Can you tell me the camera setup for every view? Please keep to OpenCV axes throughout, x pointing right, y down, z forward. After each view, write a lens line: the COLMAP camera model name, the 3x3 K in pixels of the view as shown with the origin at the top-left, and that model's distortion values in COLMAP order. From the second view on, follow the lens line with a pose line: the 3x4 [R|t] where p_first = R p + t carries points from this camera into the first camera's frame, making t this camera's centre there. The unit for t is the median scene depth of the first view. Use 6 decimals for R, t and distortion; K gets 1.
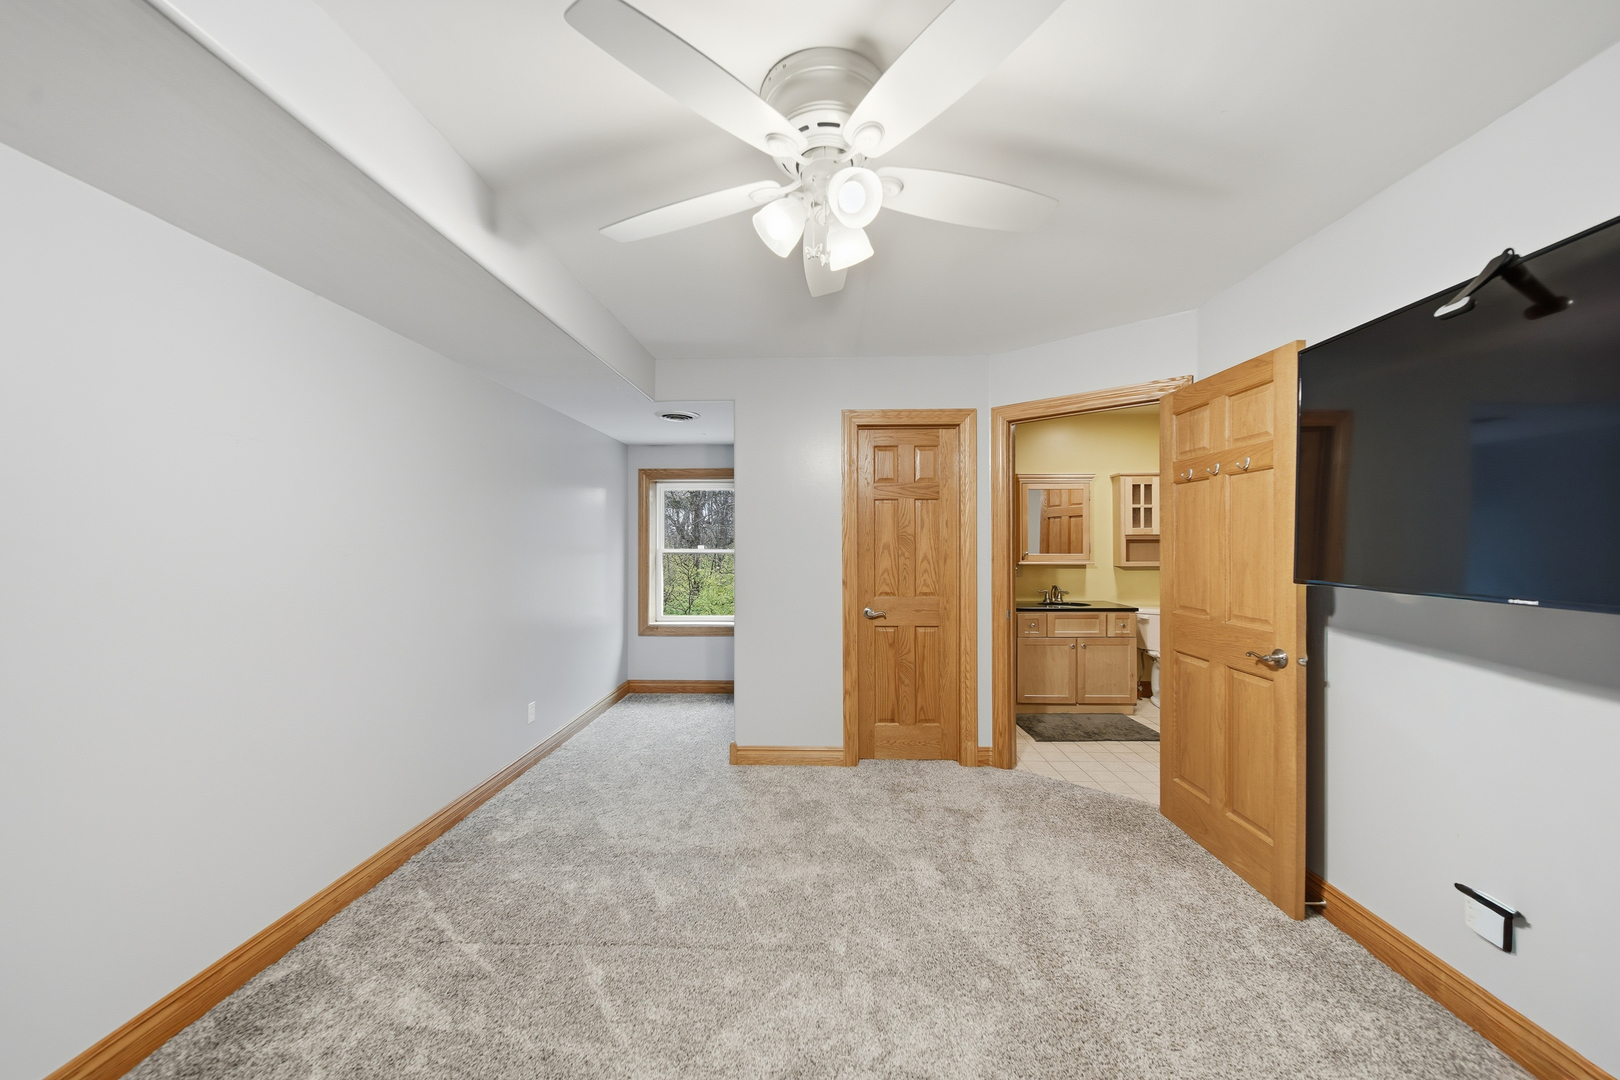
lens RADIAL K [[585.6, 0, 811.4], [0, 585.6, 547.7], [0, 0, 1]] dist [-0.005658, -0.000536]
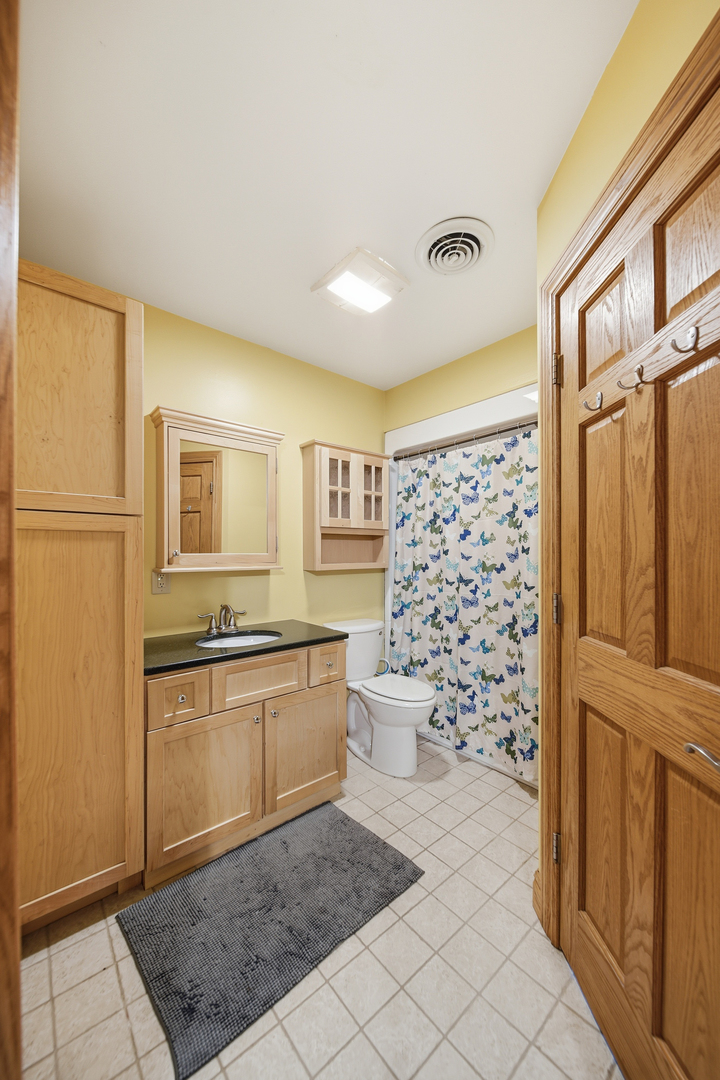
lens RADIAL K [[390.4, 0, 359.7], [0, 390.4, 549.0], [0, 0, 1]] dist [-0.005658, -0.000536]
pose [[0.743565, 0.003540, 0.668655, 0.251331], [-0.002054, 0.999993, -0.003010, 0.006464], [-0.668661, 0.000864, 0.743567, 0.611482]]
